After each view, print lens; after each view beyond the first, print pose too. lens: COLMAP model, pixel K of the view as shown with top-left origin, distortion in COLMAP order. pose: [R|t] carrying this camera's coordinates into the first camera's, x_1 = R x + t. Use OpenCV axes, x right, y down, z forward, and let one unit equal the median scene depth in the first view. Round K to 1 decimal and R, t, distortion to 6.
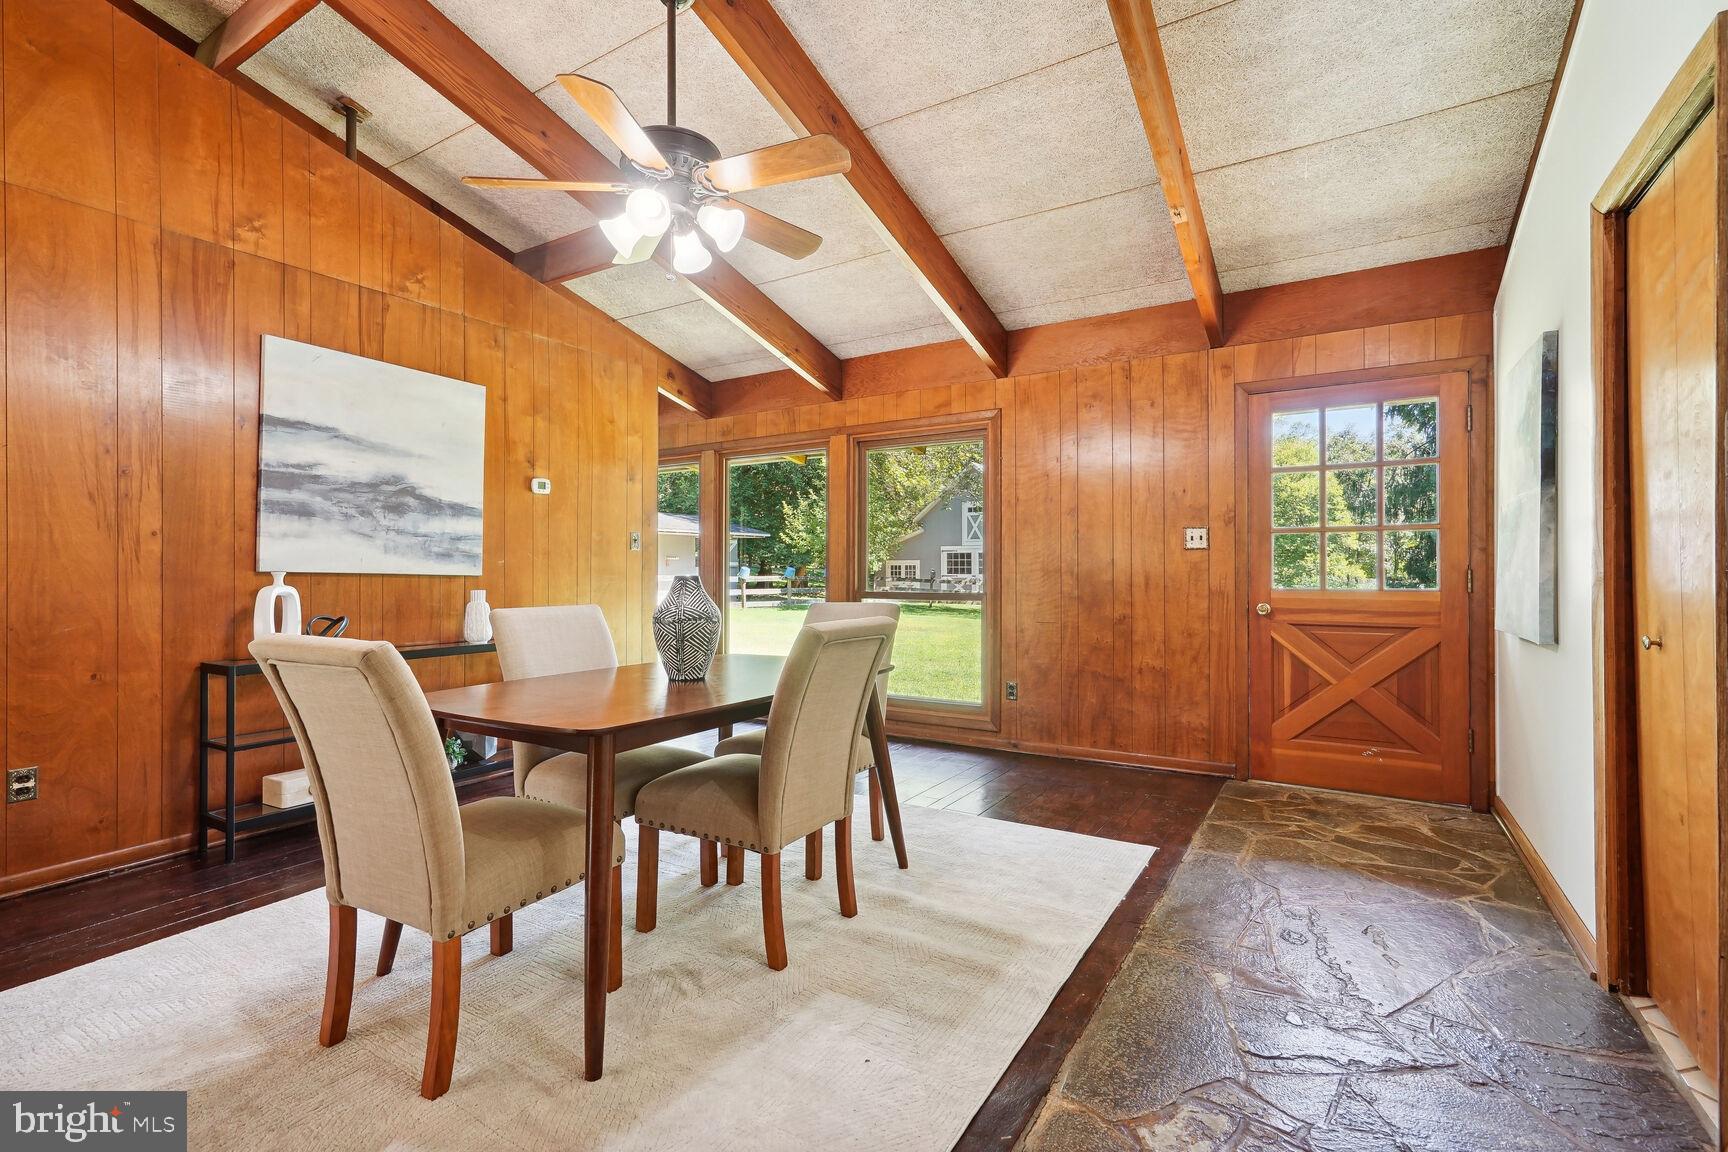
lens RADIAL K [[791.3, 0, 848.0], [0, 791.3, 569.4], [0, 0, 1]] dist [-0.003001, 0.009434]
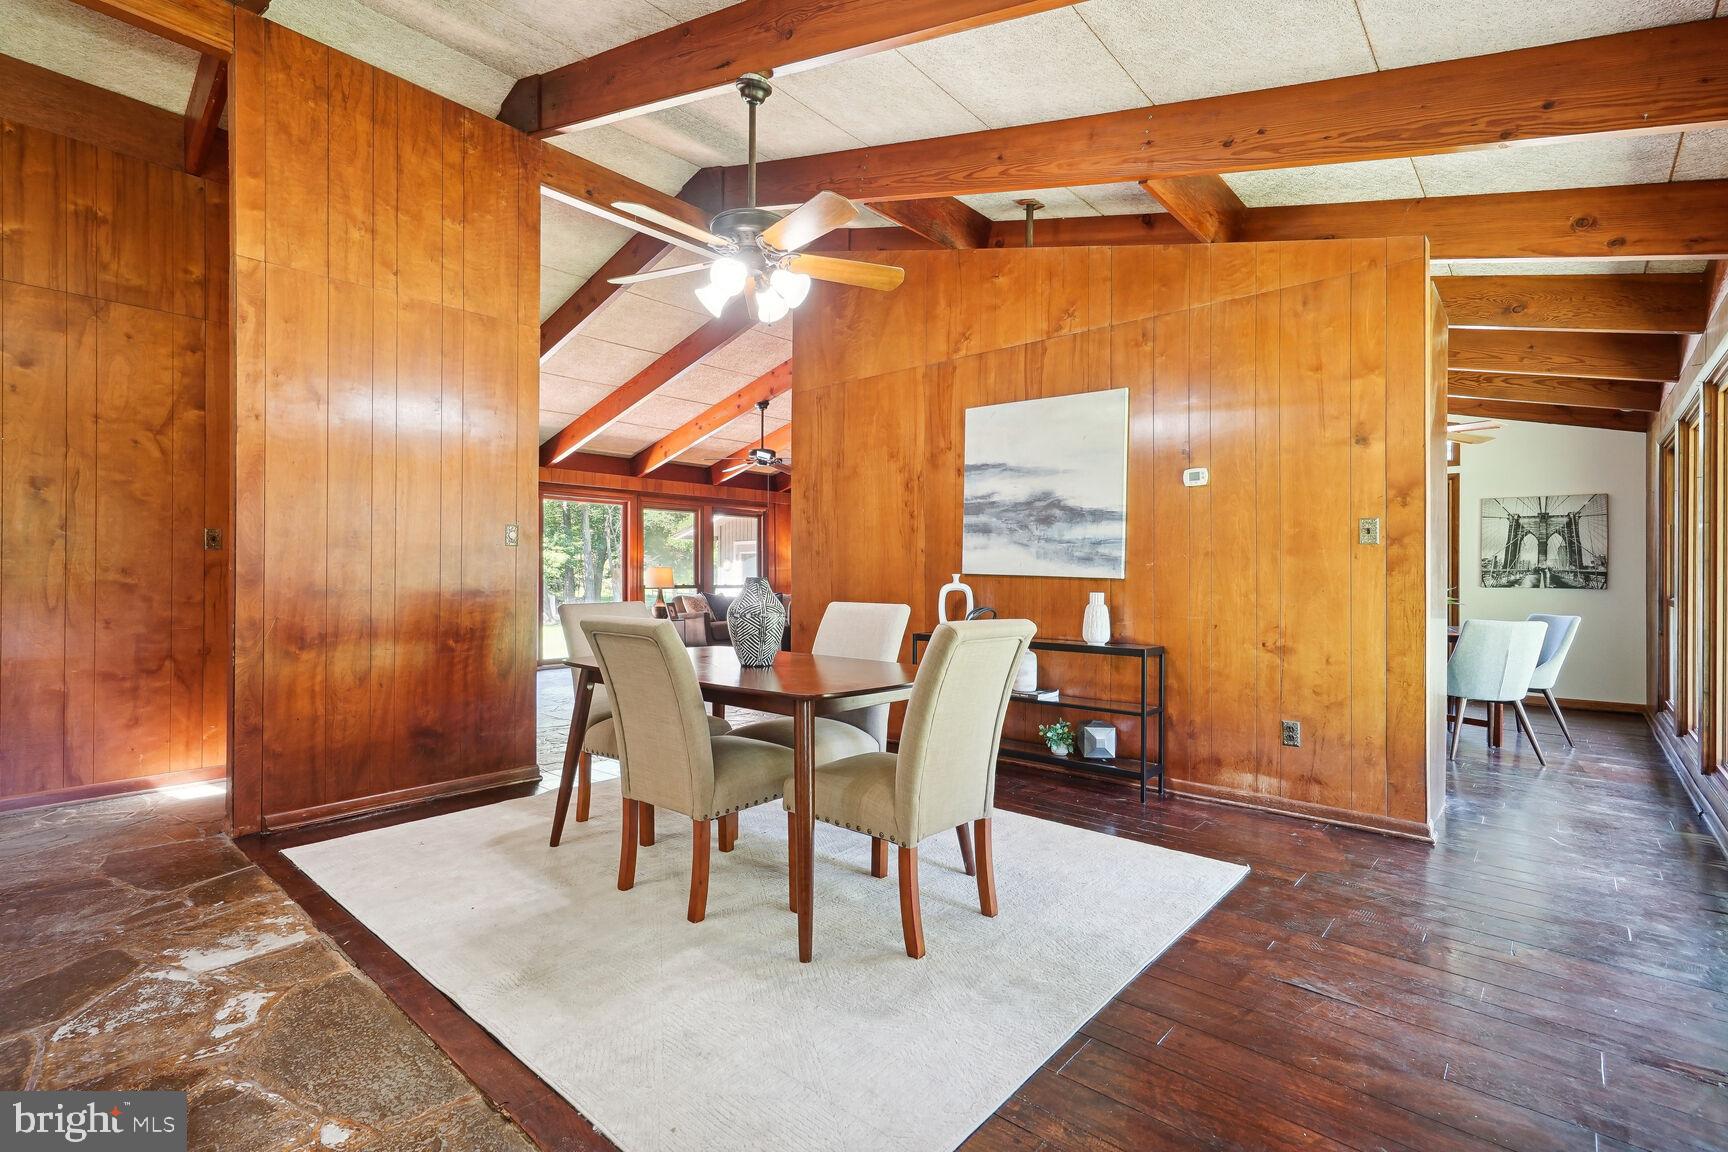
lens RADIAL K [[791.3, 0, 848.0], [0, 791.3, 569.4], [0, 0, 1]] dist [-0.003001, 0.009434]
pose [[-0.163521, -0.006687, -0.986517, 0.633985], [-0.002041, 0.999977, -0.006440, 0.004041], [0.986538, 0.000960, -0.163530, 0.901020]]
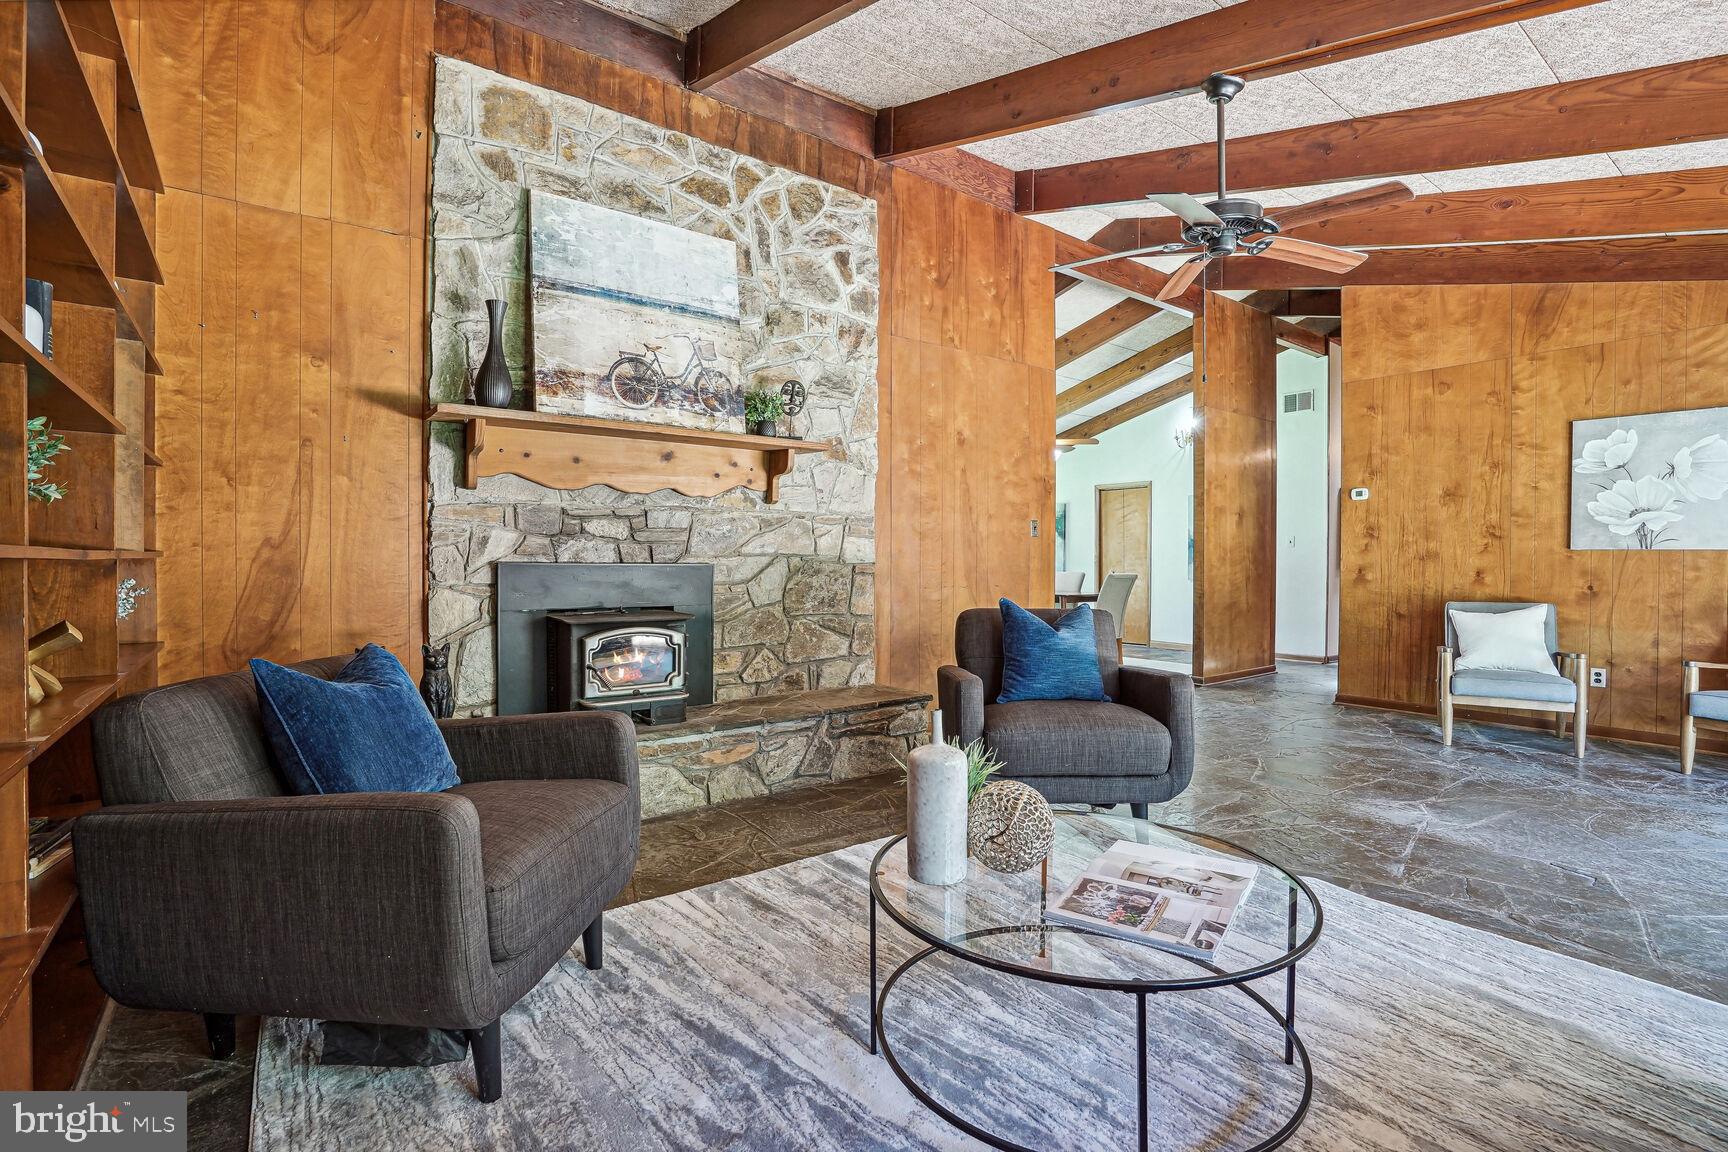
lens RADIAL K [[802.0, 0, 855.4], [0, 802.0, 569.1], [0, 0, 1]] dist [-0.054481, 0.019041]
pose [[0.357677, -0.006579, 0.933822, -2.433545], [-0.006114, 0.999937, 0.009387, 0.013161], [-0.933825, -0.009067, 0.357614, 0.349574]]
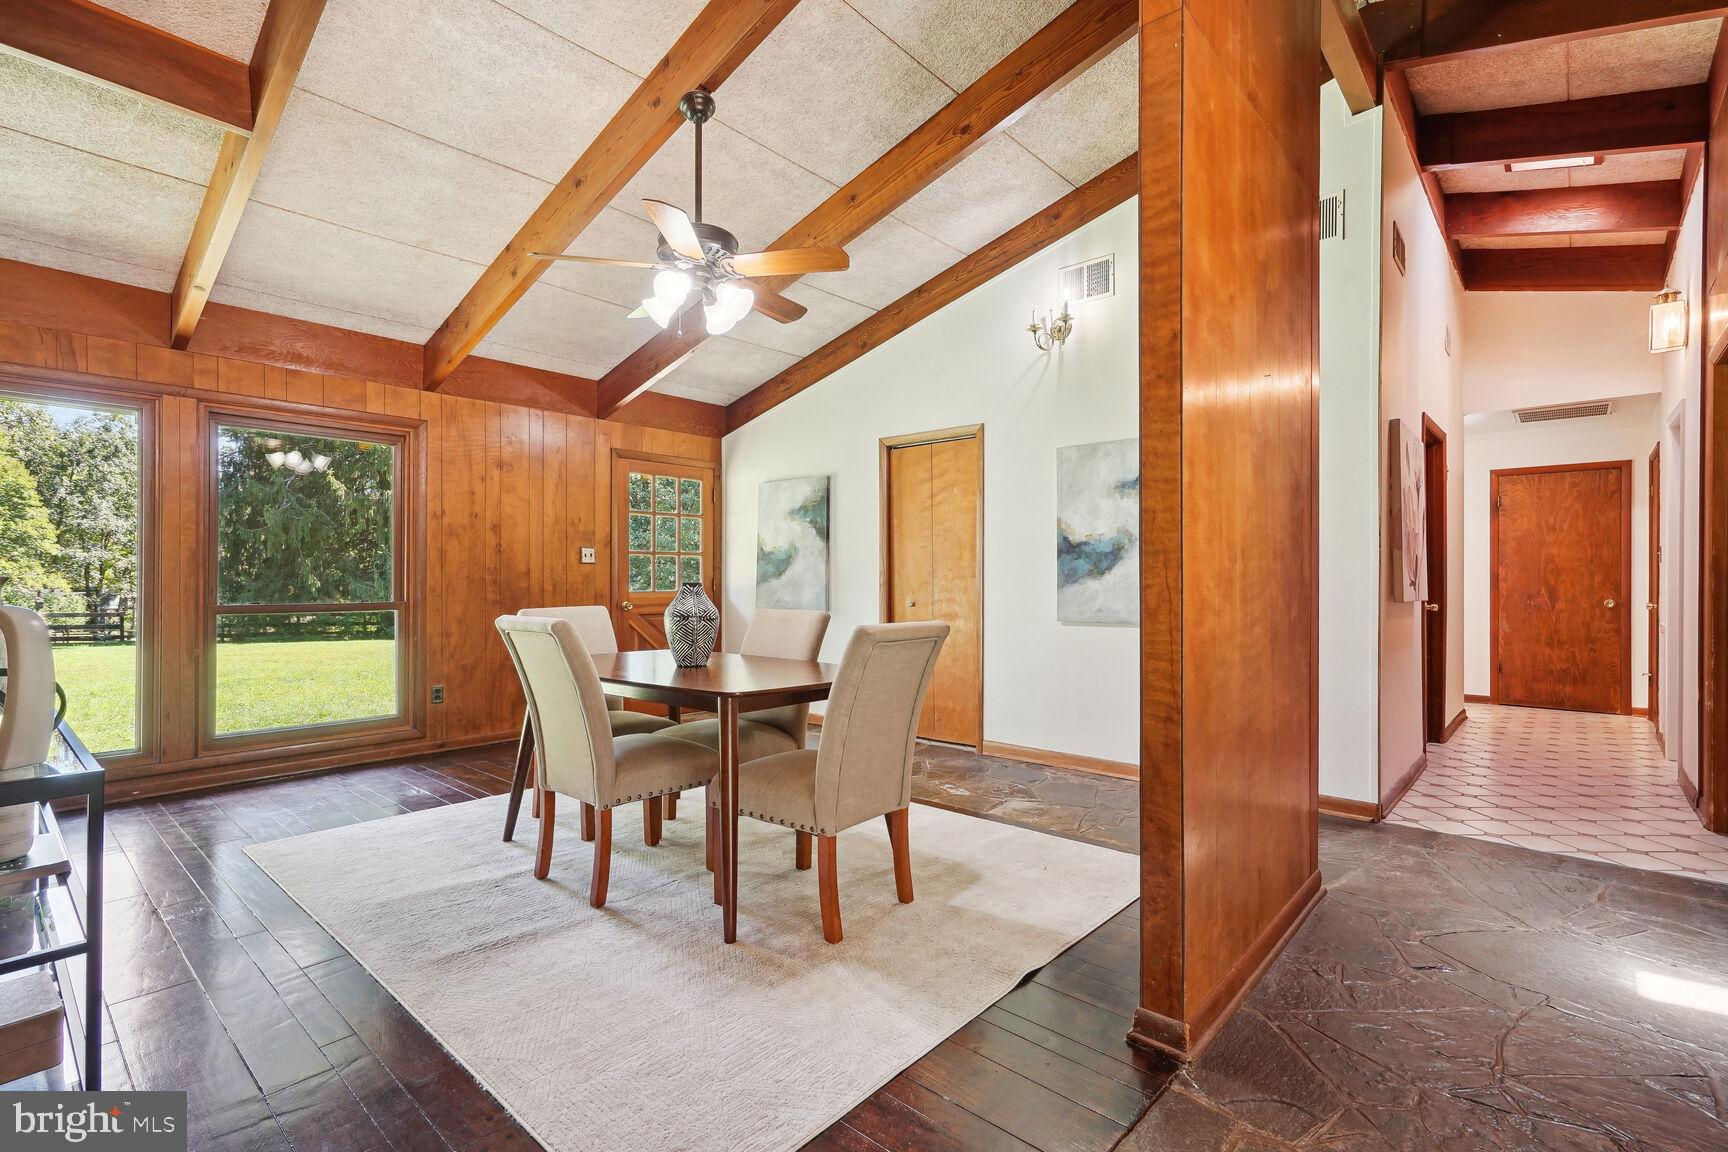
lens RADIAL K [[798.6, 0, 842.1], [0, 798.6, 573.5], [0, 0, 1]] dist [-0.001983, 0.009510]
pose [[0.178654, 0.009076, 0.983870, -0.951331], [-0.002265, 0.999959, -0.008813, 0.003319], [-0.983909, -0.000654, 0.178667, 0.372671]]
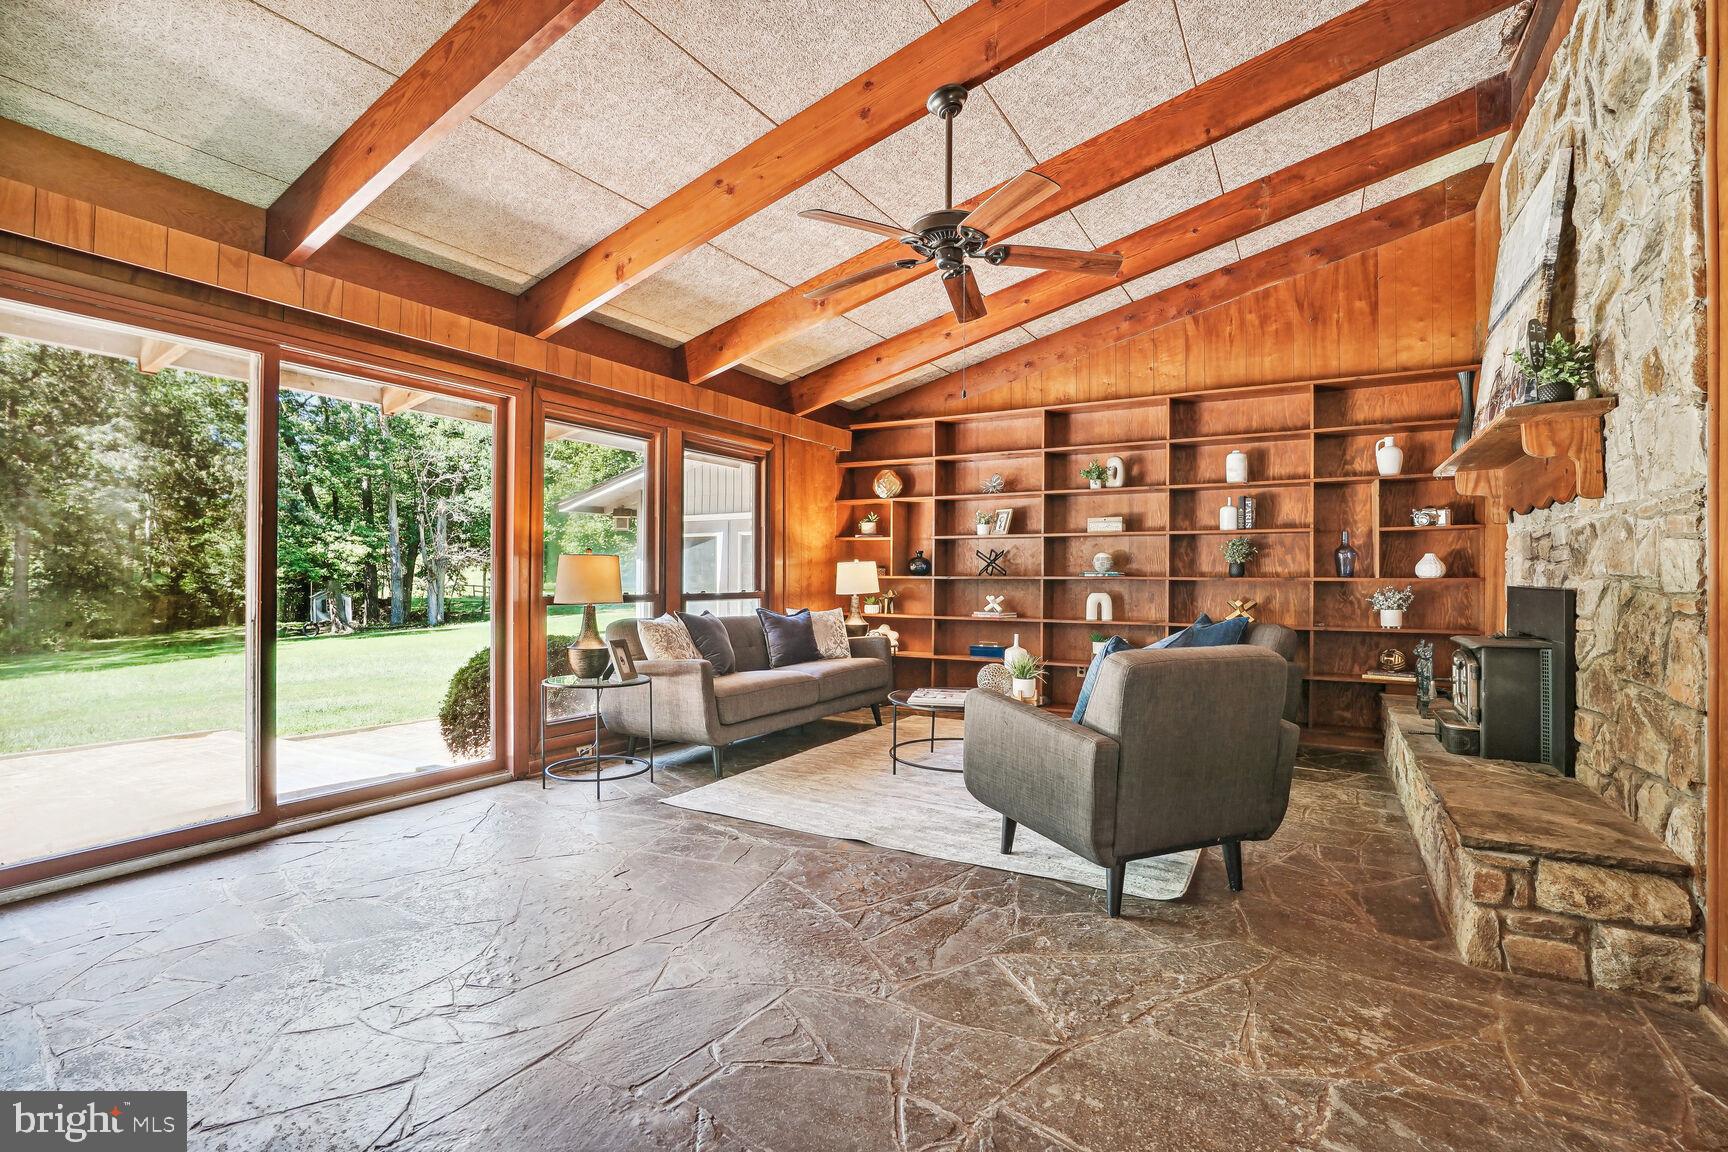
lens RADIAL K [[810.9, 0, 856.6], [0, 810.9, 571.1], [0, 0, 1]] dist [-0.050894, 0.019968]
pose [[0.043145, -0.001904, -0.999067, -0.740678], [-0.004222, 0.999989, -0.002088, 0.003624], [0.999060, 0.004308, 0.043136, 0.164898]]
